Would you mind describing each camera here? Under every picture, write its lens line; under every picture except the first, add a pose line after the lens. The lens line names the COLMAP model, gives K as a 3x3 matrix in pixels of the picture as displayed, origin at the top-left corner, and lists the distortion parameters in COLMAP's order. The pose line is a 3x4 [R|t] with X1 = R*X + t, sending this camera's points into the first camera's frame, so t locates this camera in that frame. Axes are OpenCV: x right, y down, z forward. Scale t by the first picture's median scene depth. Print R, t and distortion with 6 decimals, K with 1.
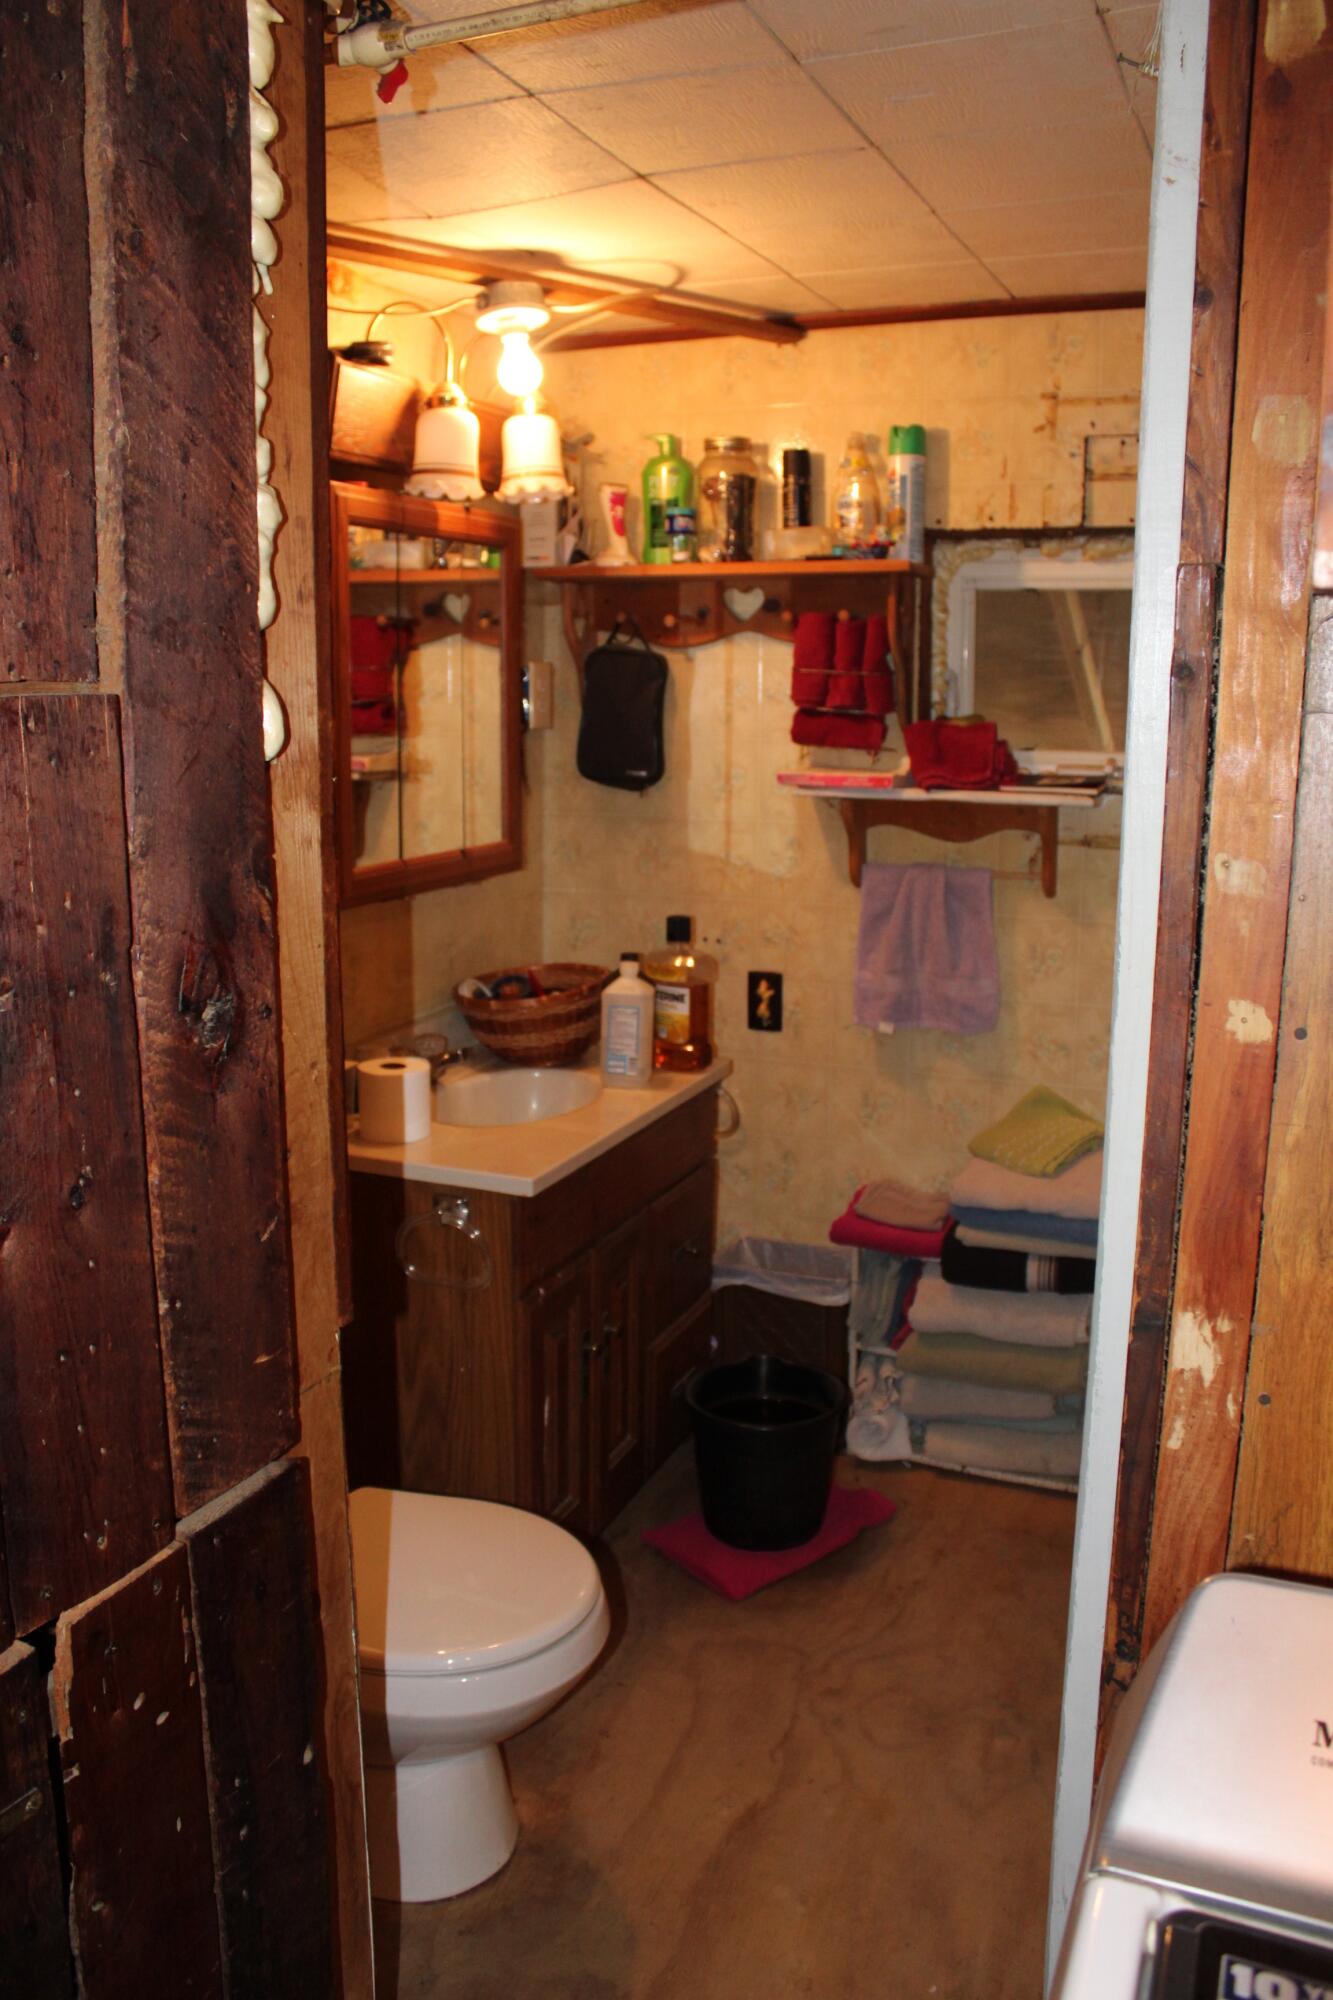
lens RADIAL K [[1678.8, 0, 680.2], [0, 1678.8, 1002.7], [0, 0, 1]] dist [-0.137851, 0.079911]
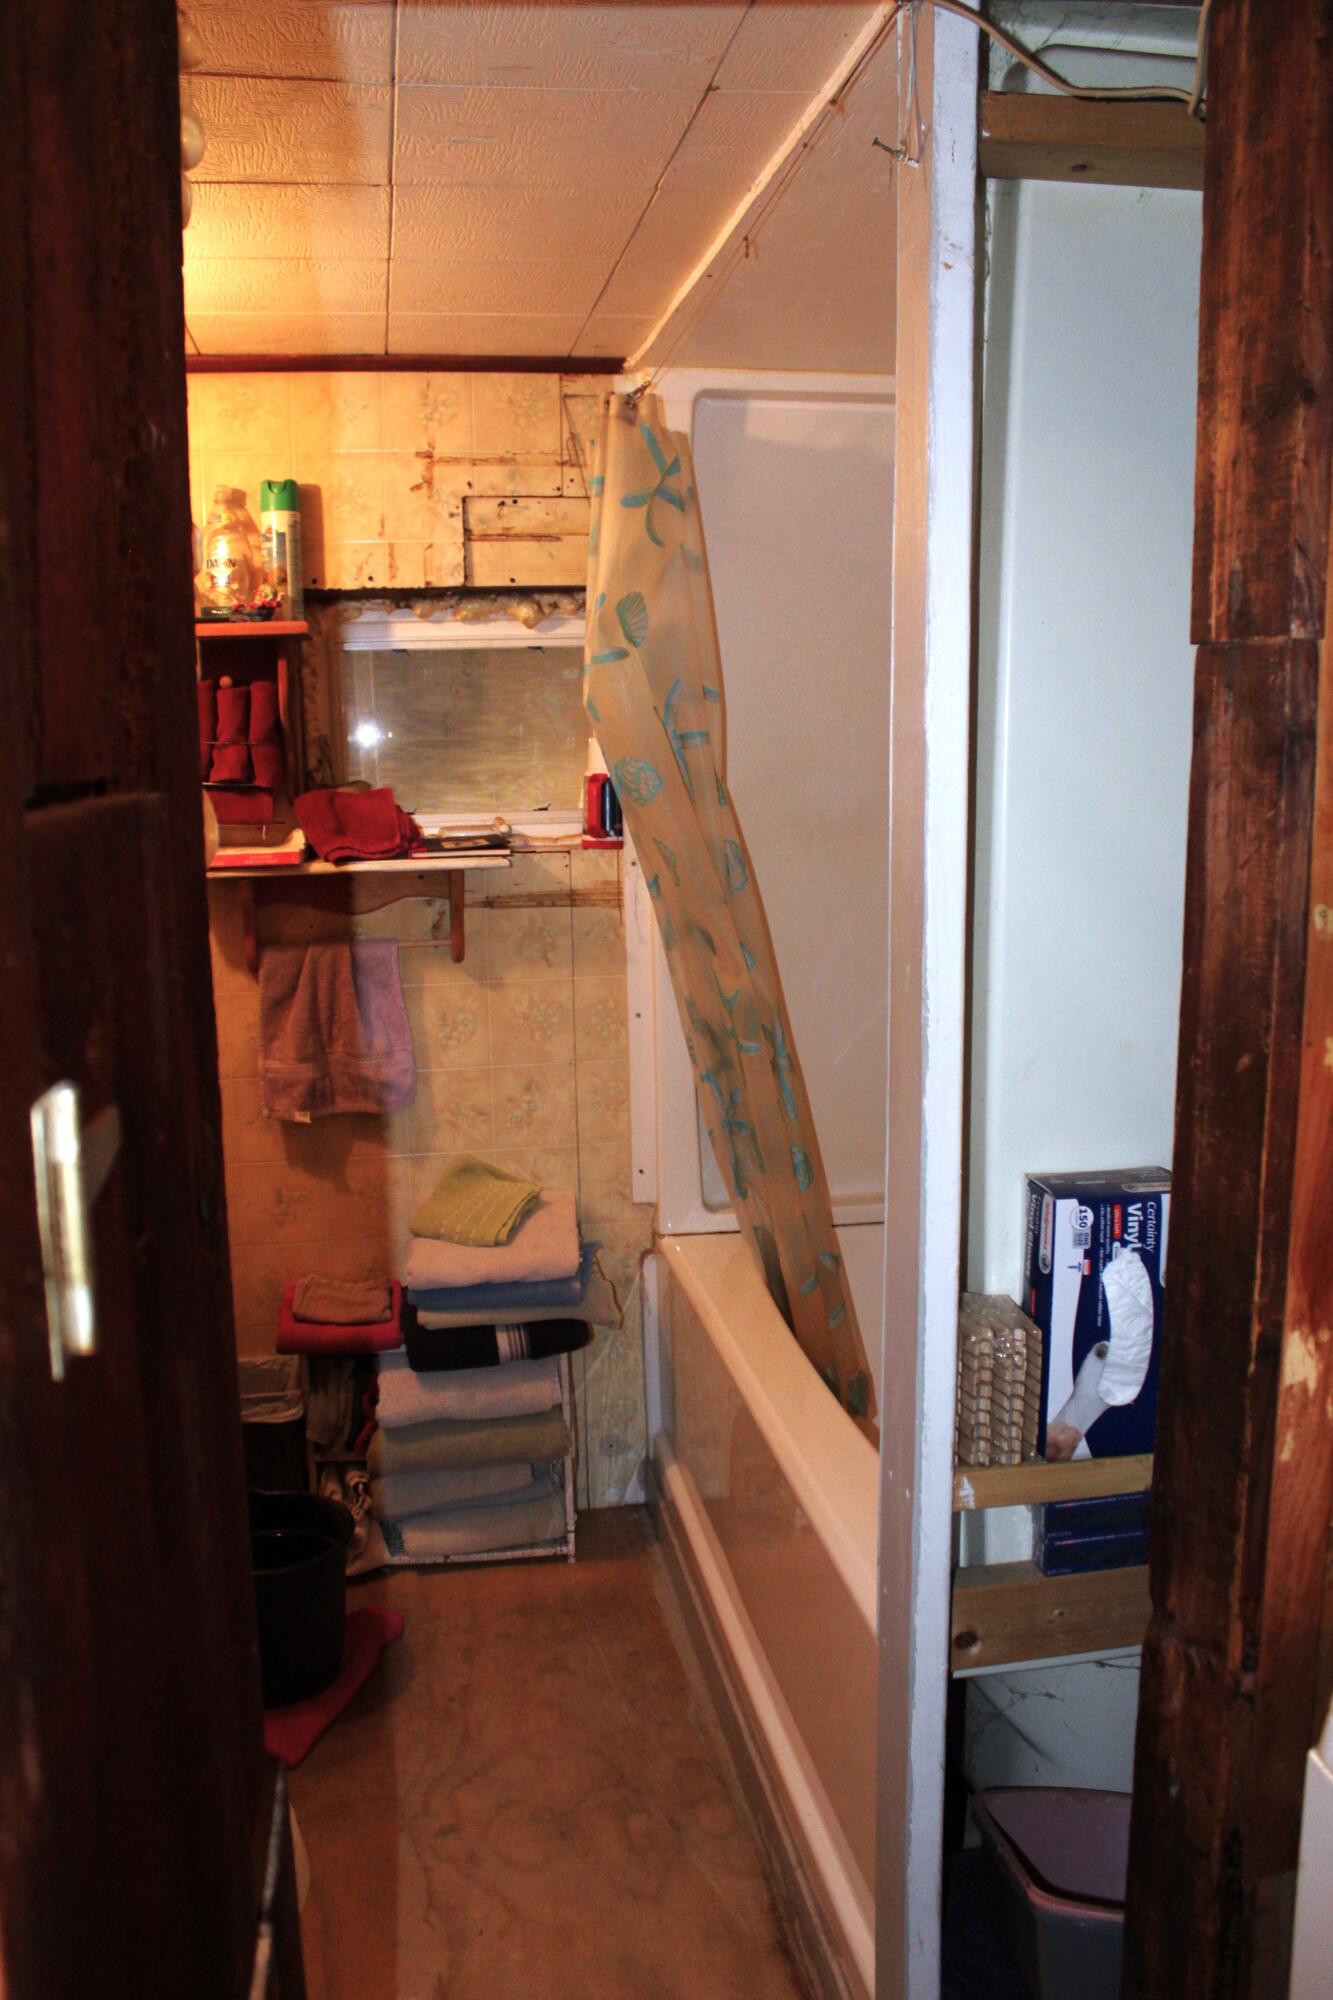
lens RADIAL K [[1678.8, 0, 673.1], [0, 1678.8, 994.5], [0, 0, 1]] dist [-0.137851, 0.079911]
pose [[0.846255, -0.104526, 0.522424, -0.194346], [0.124469, 0.992219, -0.003102, -0.026232], [-0.518034, 0.067650, 0.852680, 0.097297]]
